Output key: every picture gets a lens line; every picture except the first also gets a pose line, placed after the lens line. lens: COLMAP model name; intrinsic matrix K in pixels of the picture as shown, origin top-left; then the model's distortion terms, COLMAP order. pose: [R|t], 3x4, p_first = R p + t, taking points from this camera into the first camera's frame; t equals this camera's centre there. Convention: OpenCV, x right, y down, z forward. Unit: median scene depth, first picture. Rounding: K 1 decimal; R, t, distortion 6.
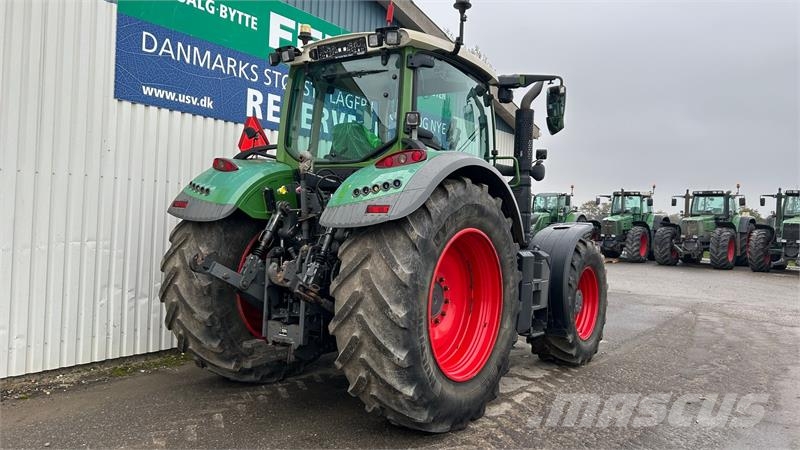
lens RADIAL K [[605.4, 0, 404.1], [0, 605.4, 219.9], [0, 0, 1]] dist [0.060006, -0.060365]
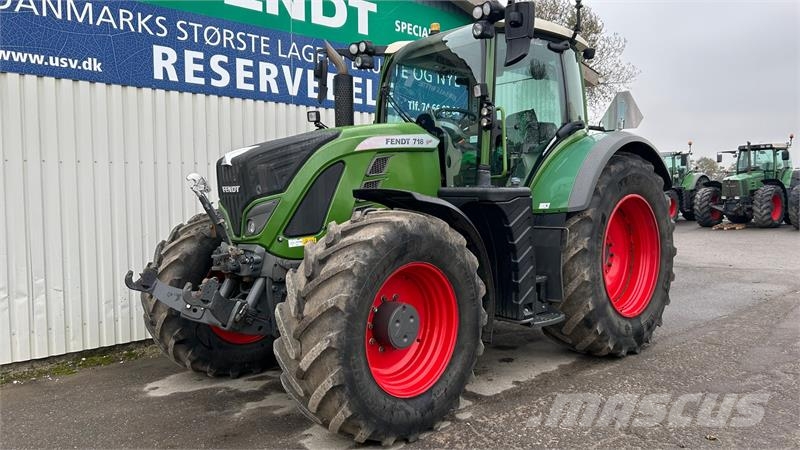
lens RADIAL K [[605.4, 0, 403.8], [0, 605.4, 219.6], [0, 0, 1]] dist [0.060006, -0.060365]
pose [[0.975971, -0.040663, -0.214073, 0.307704], [0.049302, 0.998164, 0.035173, 0.015240], [0.212250, -0.044882, 0.976184, 0.283942]]
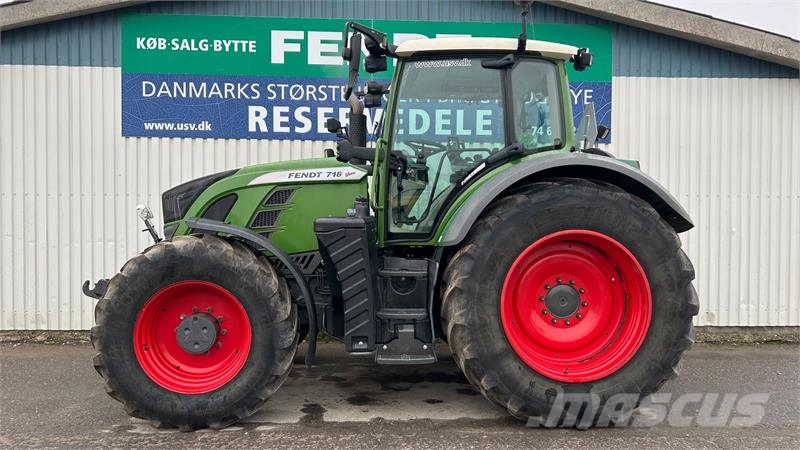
lens RADIAL K [[605.4, 0, 399.0], [0, 605.4, 226.7], [0, 0, 1]] dist [0.060006, -0.060365]
pose [[0.603417, -0.023919, -0.797067, 0.956021], [0.014333, 0.999714, -0.019150, 0.035087], [0.797297, 0.000131, 0.603587, 0.662068]]
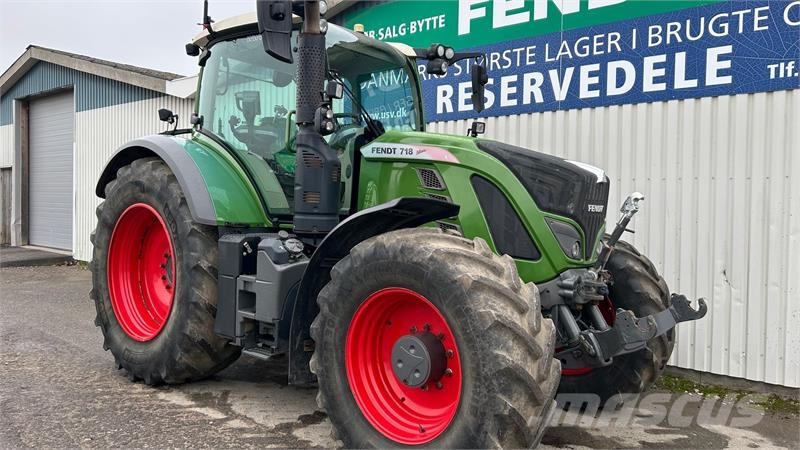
lens RADIAL K [[605.4, 0, 403.7], [0, 605.4, 223.6], [0, 0, 1]] dist [0.060006, -0.060365]
pose [[-0.092705, -0.014128, -0.995593, 0.939128], [-0.031764, 0.999432, -0.011225, 0.037620], [0.995187, 0.030584, -0.093101, 1.265231]]
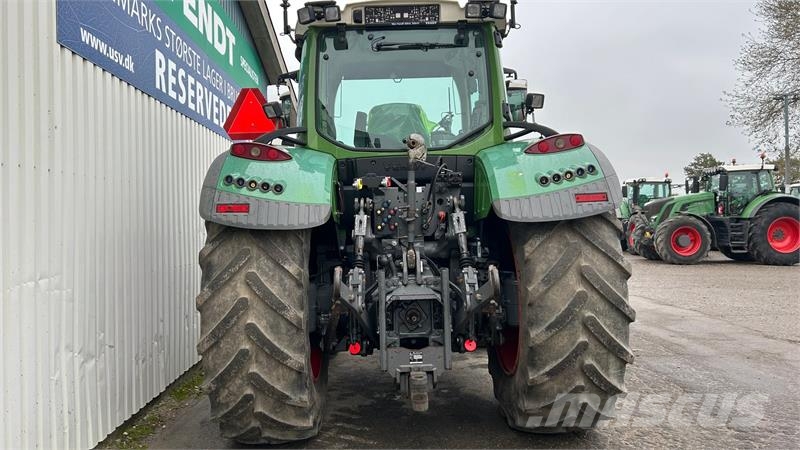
lens RADIAL K [[605.4, 0, 394.7], [0, 605.4, 220.4], [0, 0, 1]] dist [0.060006, -0.060365]
pose [[0.803912, -0.058145, 0.591900, -0.568265], [0.057599, 0.998143, 0.019821, -0.013262], [-0.591953, 0.018158, 0.805768, 0.303088]]
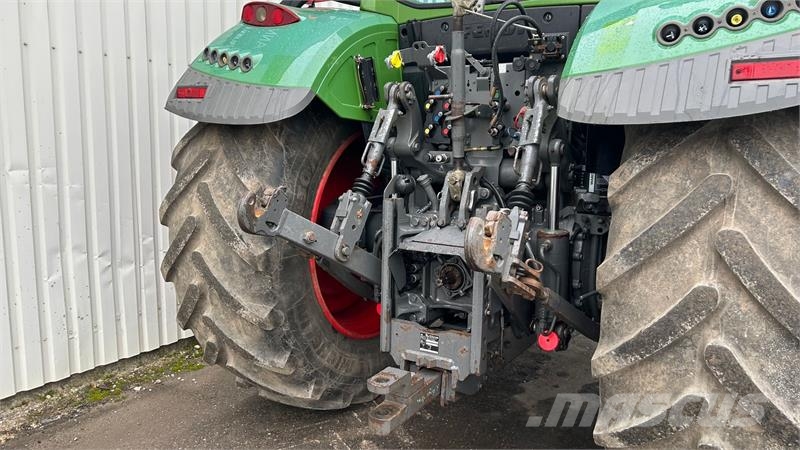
lens RADIAL K [[605.4, 0, 404.2], [0, 605.4, 232.8], [0, 0, 1]] dist [0.060006, -0.060365]
pose [[0.998033, -0.028661, 0.055763, -0.202645], [0.019575, 0.987381, 0.157147, 0.011849], [-0.059563, -0.155747, 0.986000, 0.433357]]
